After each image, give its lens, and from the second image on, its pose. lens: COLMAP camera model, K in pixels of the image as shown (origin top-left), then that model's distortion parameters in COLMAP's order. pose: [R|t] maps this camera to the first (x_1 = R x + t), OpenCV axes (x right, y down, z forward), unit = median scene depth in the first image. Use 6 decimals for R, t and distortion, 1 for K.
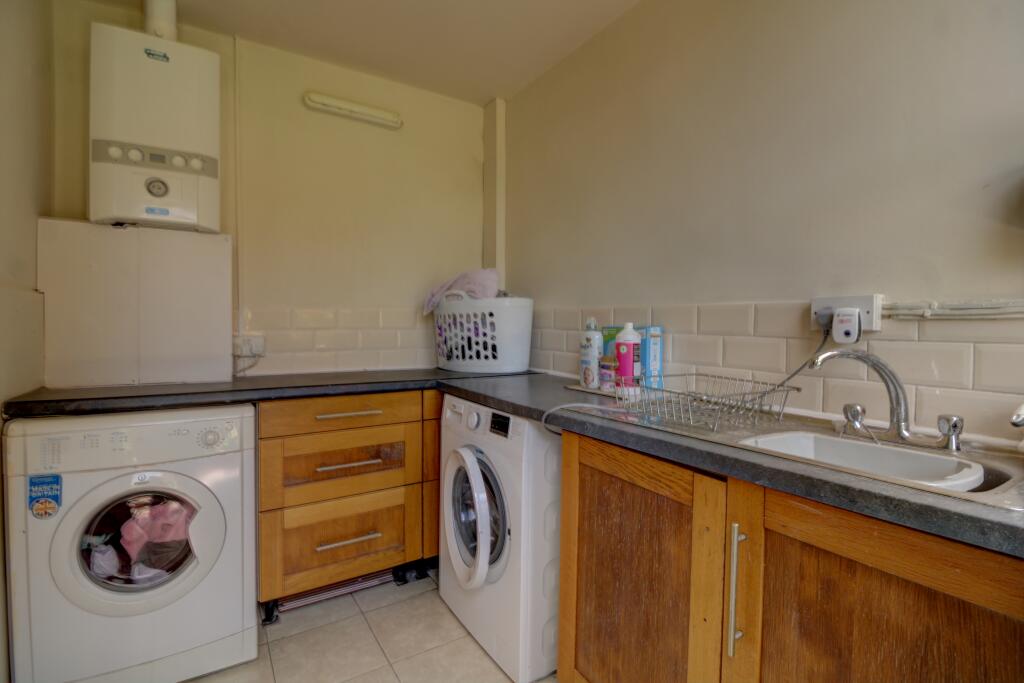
lens RADIAL K [[476.6, 0, 517.5], [0, 476.6, 332.0], [0, 0, 1]] dist [0.002995, -0.013450]
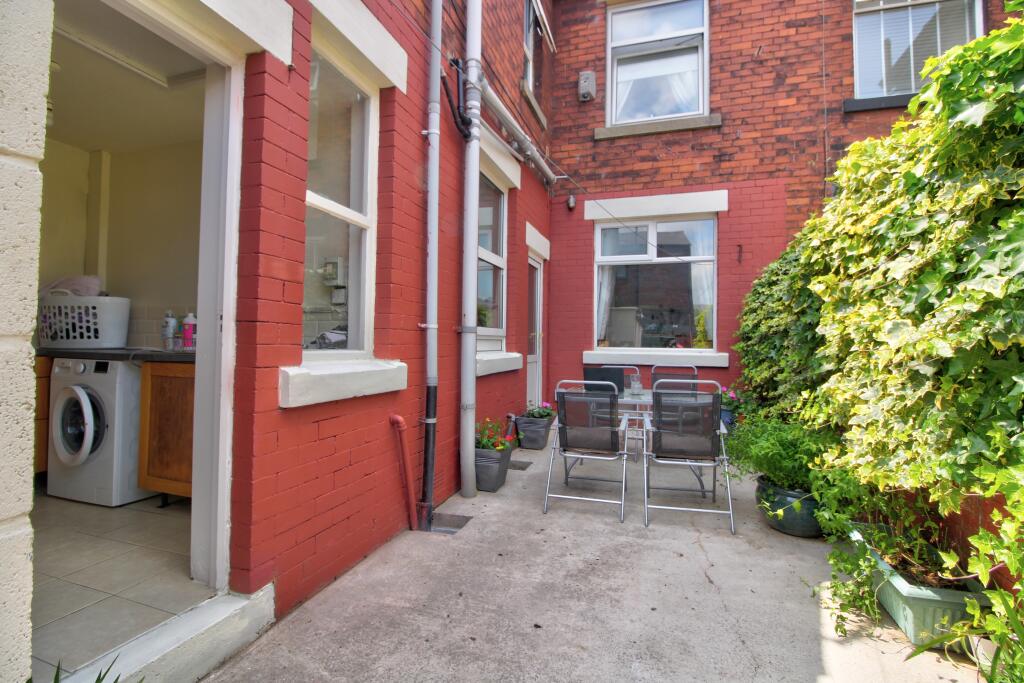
lens RADIAL K [[472.8, 0, 519.1], [0, 472.8, 337.4], [0, 0, 1]] dist [-0.003233, -0.015493]
pose [[0.766871, 0.010862, 0.641709, 0.026565], [0.001654, 0.999820, -0.018901, 0.081798], [-0.641799, 0.015556, 0.766715, -0.894672]]
